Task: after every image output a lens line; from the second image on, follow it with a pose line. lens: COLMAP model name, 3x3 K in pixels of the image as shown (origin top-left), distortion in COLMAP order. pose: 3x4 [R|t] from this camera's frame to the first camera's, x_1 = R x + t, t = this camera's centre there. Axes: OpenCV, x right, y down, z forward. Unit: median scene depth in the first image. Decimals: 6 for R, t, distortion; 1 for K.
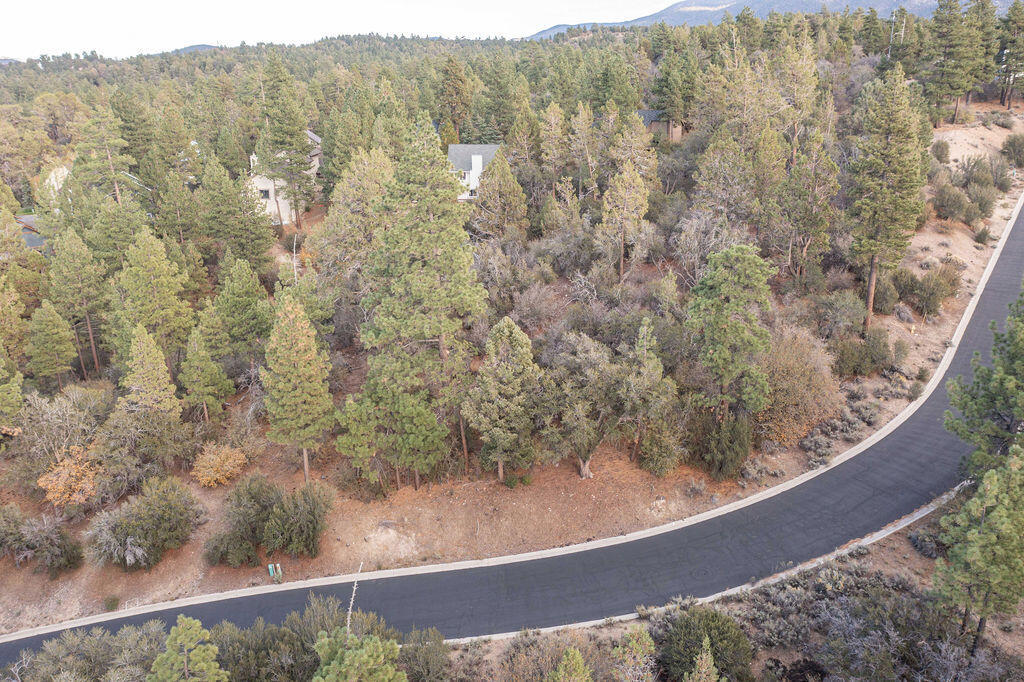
lens RADIAL K [[906.7, 0, 510.5], [0, 906.7, 339.8], [0, 0, 1]] dist [-0.000383, 0.005743]
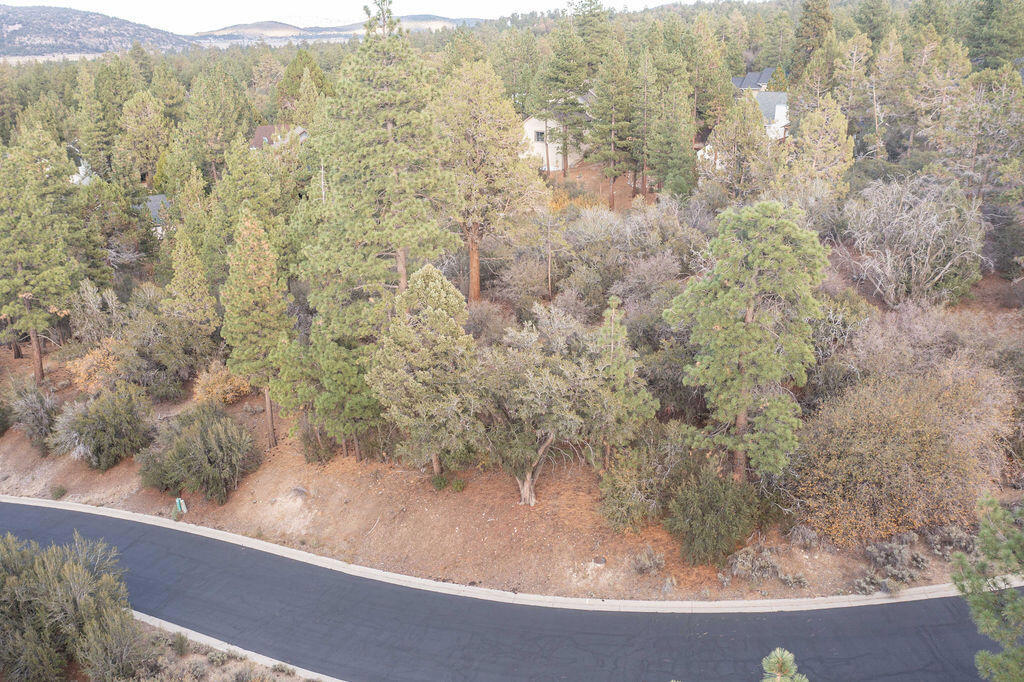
lens RADIAL K [[906.7, 0, 513.3], [0, 906.7, 341.9], [0, 0, 1]] dist [-0.000383, 0.005743]
pose [[0.829557, 0.176323, -0.529854, 0.430368], [-0.163906, 0.983931, 0.070814, -0.025108], [0.533825, 0.028102, 0.845128, 0.366960]]
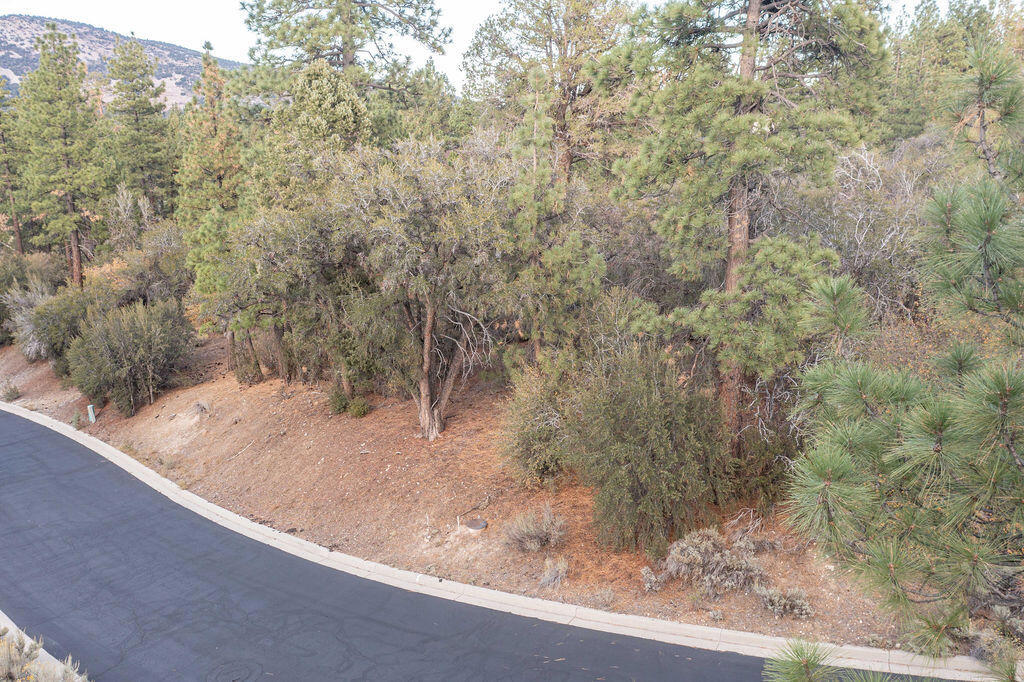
lens RADIAL K [[906.7, 0, 510.1], [0, 906.7, 342.4], [0, 0, 1]] dist [-0.000383, 0.005743]
pose [[0.564206, 0.171212, -0.807687, 0.470252], [-0.245717, 0.968755, 0.033711, 0.076570], [0.788223, 0.179442, 0.588647, 0.734189]]
